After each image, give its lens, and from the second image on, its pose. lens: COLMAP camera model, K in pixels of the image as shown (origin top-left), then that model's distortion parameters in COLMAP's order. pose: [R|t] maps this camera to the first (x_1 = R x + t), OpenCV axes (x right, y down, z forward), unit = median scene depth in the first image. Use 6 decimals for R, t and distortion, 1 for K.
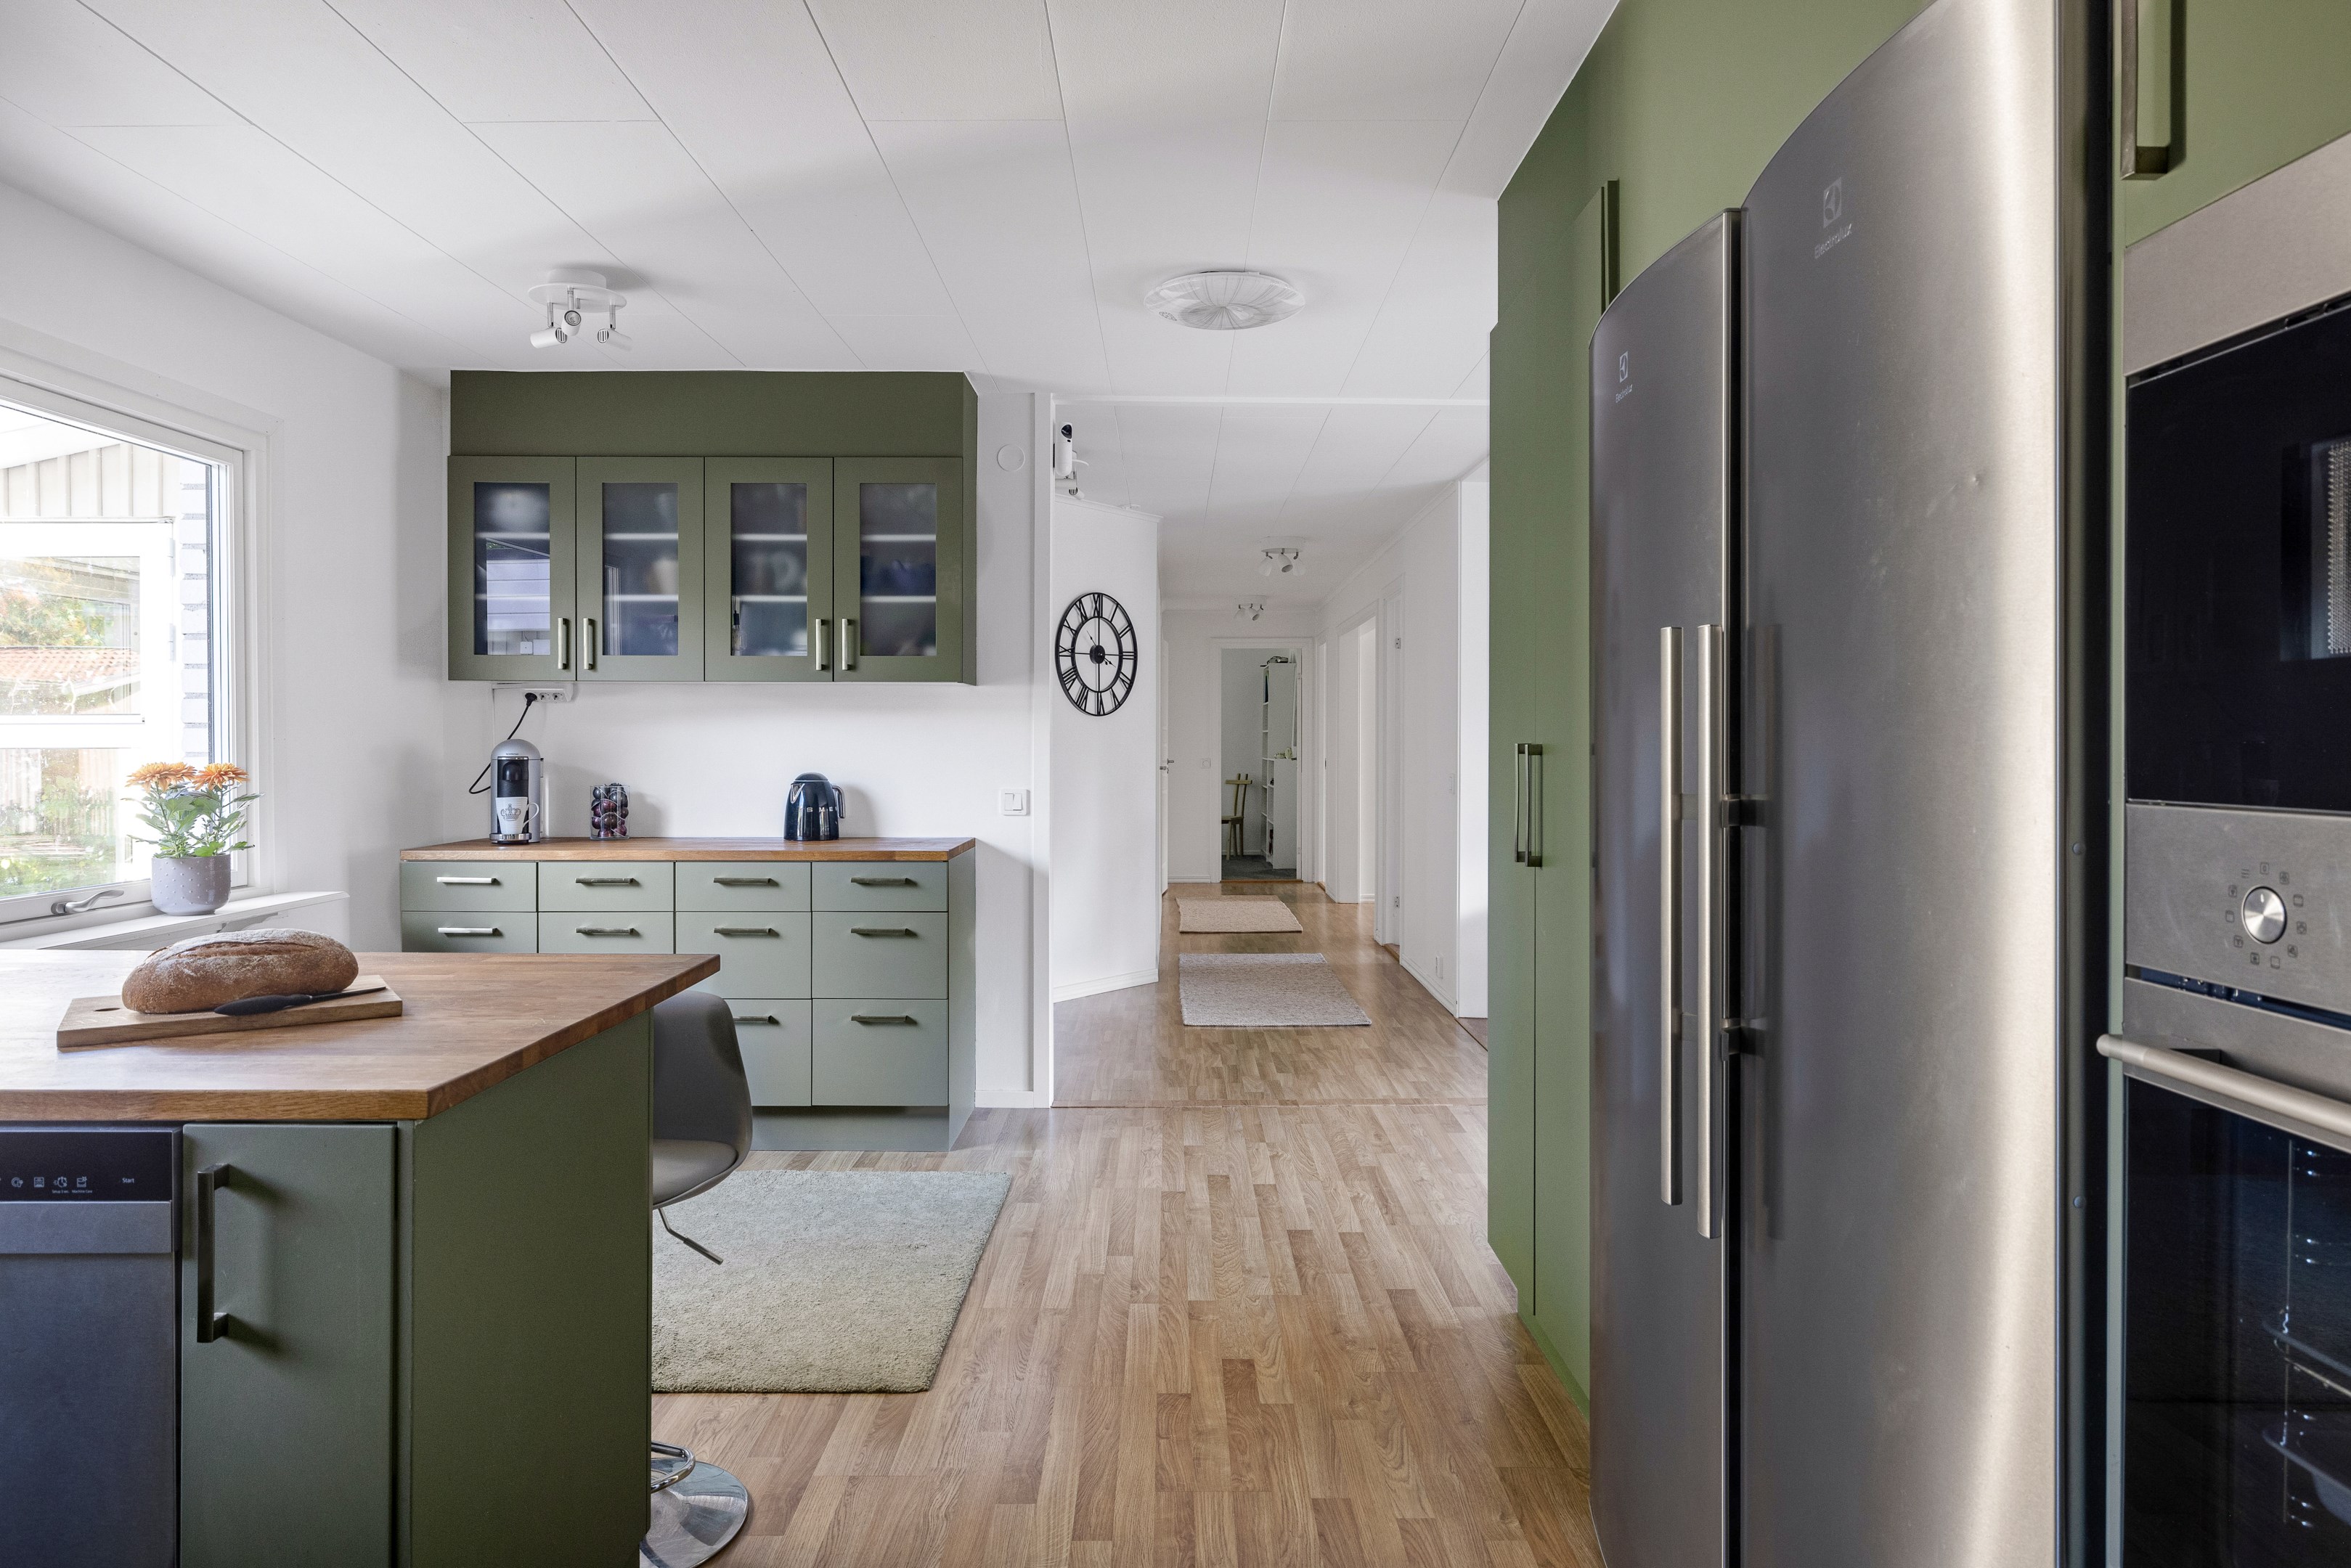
lens RADIAL K [[1454.9, 0, 1160.7], [0, 1454.9, 740.7], [0, 0, 1]] dist [-0.002297, 0.000605]
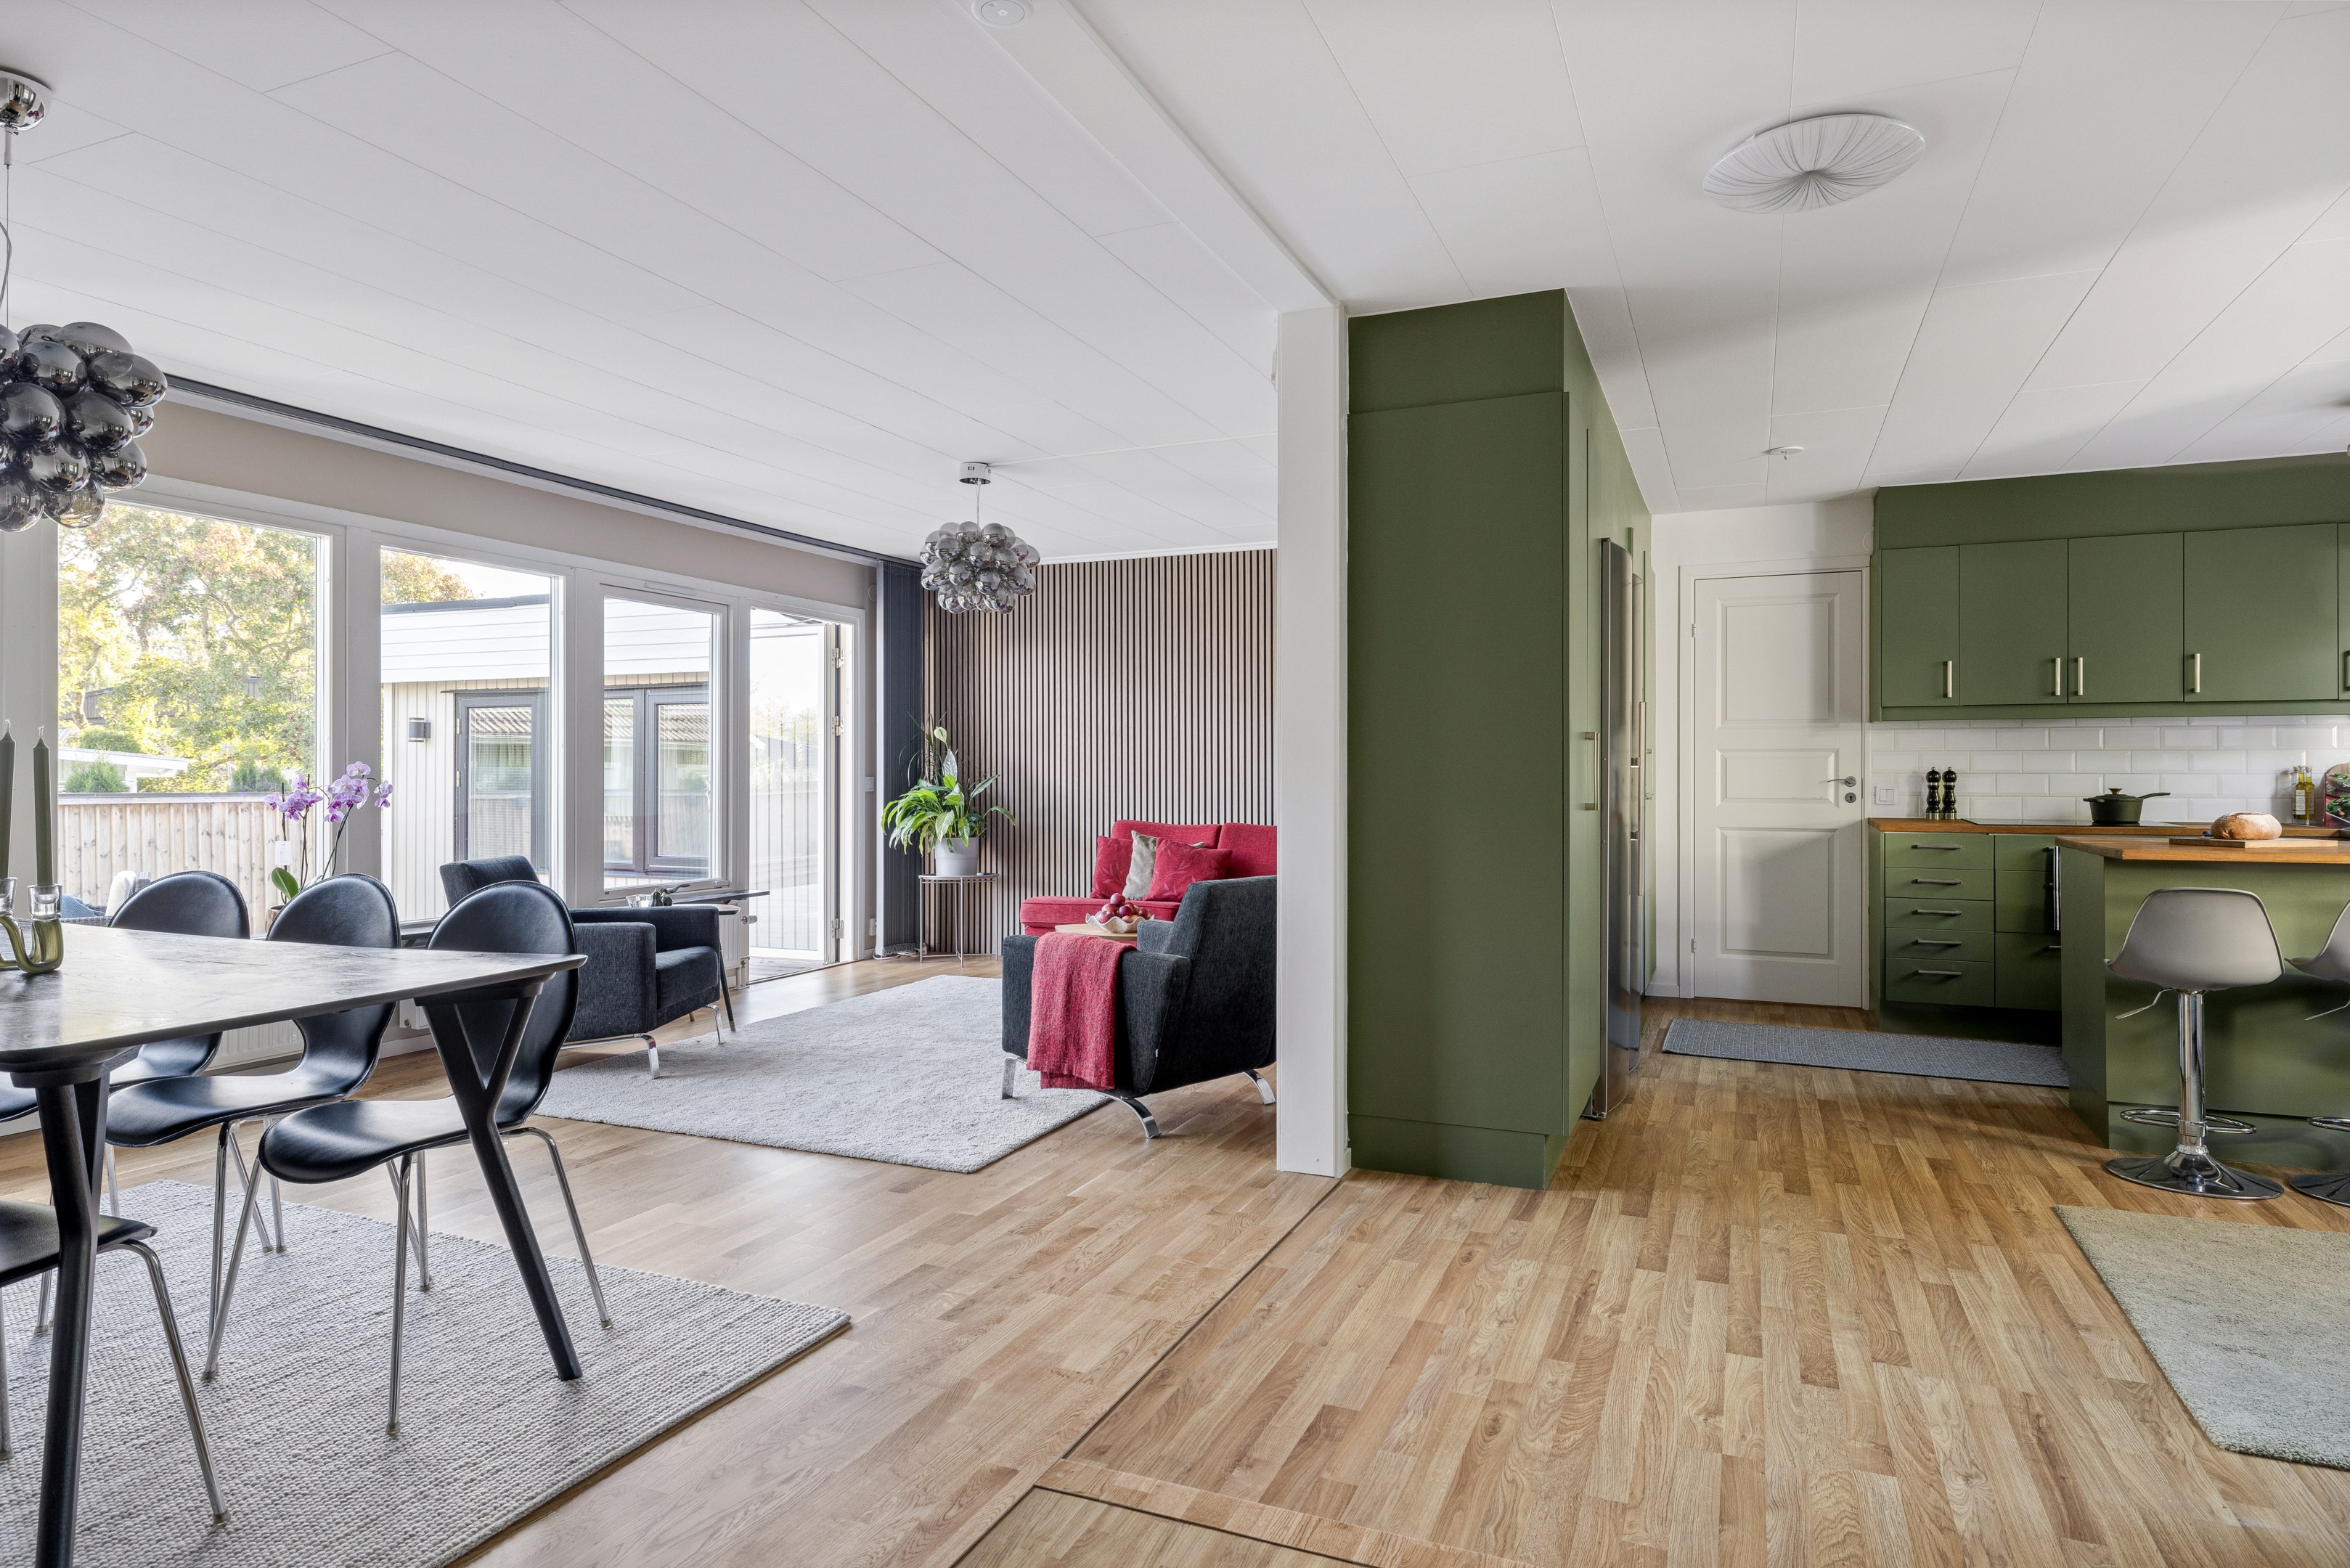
lens RADIAL K [[1324.2, 0, 1167.3], [0, 1324.2, 769.7], [0, 0, 1]] dist [0.003543, -0.000493]
pose [[-0.918338, -0.000323, 0.395798, 0.082444], [-0.002798, 0.999980, -0.005677, 0.038119], [-0.395788, -0.006321, -0.918320, 1.880139]]
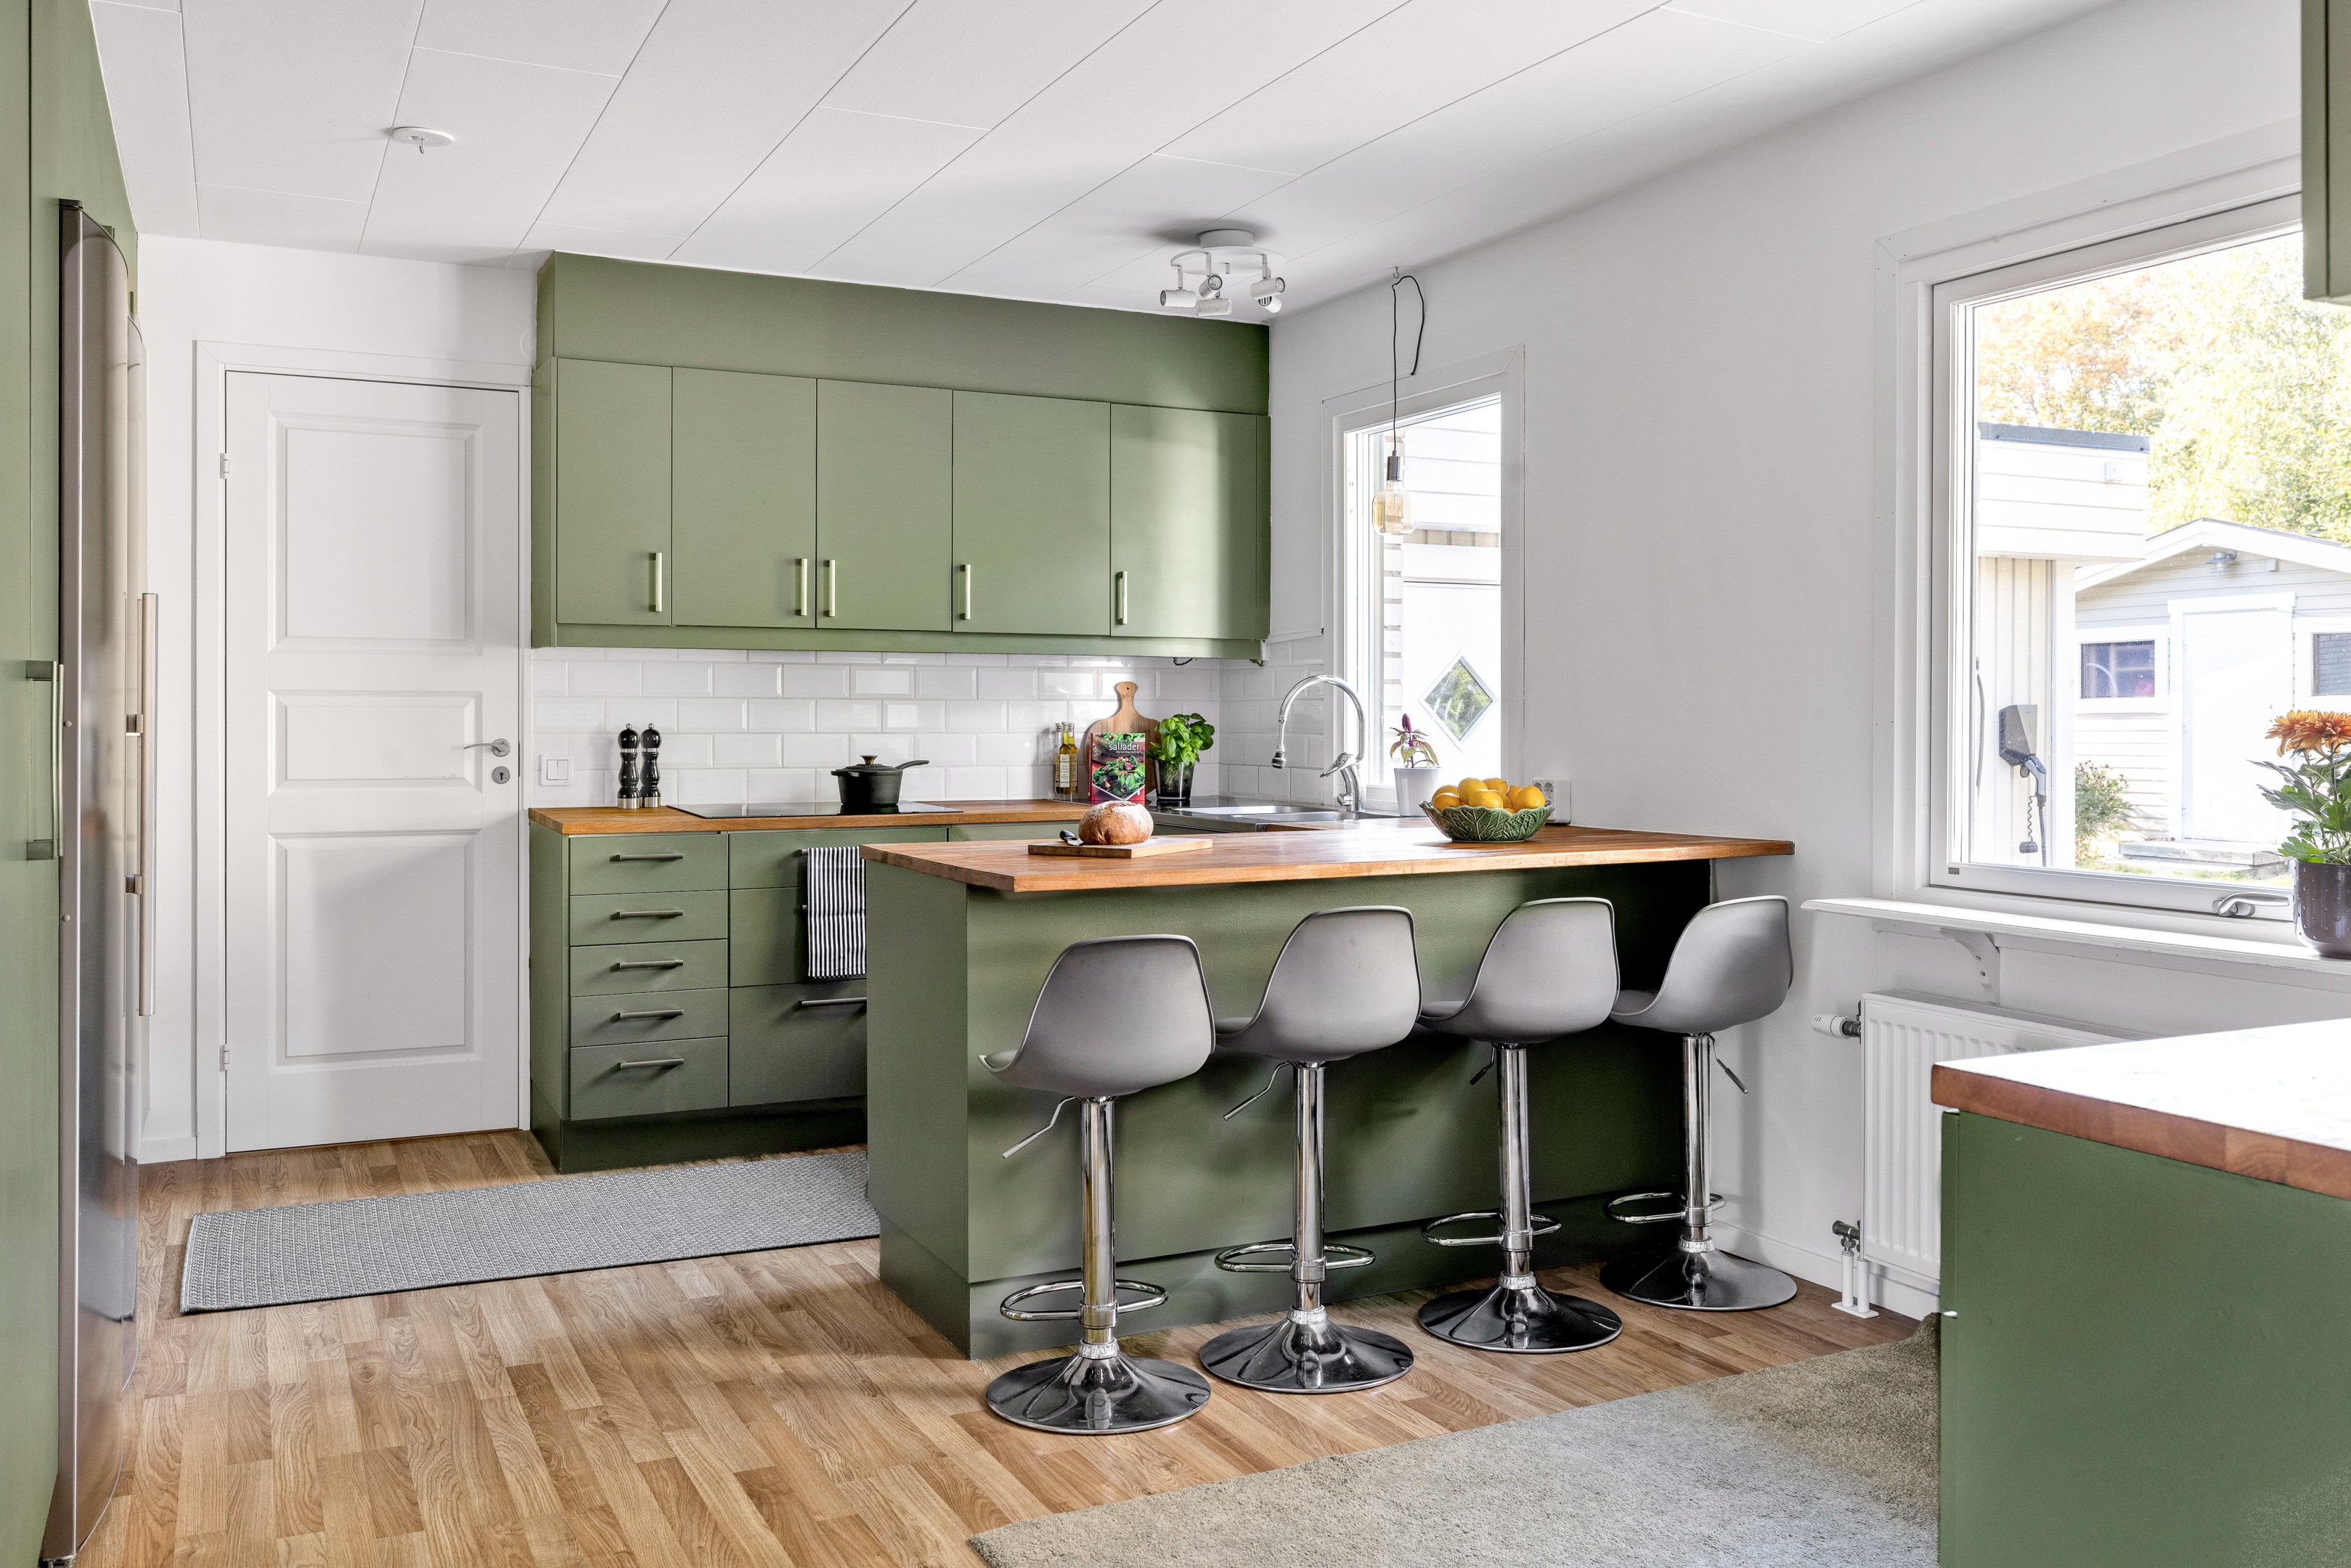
lens RADIAL K [[1890.0, 0, 1168.3], [0, 1890.0, 740.1], [0, 0, 1]] dist [-0.003163, 0.005606]
pose [[-0.894806, 0.003689, -0.446441, 0.137814], [-0.001057, 0.999946, 0.010383, 0.019571], [0.446454, 0.009763, -0.894753, 1.460263]]
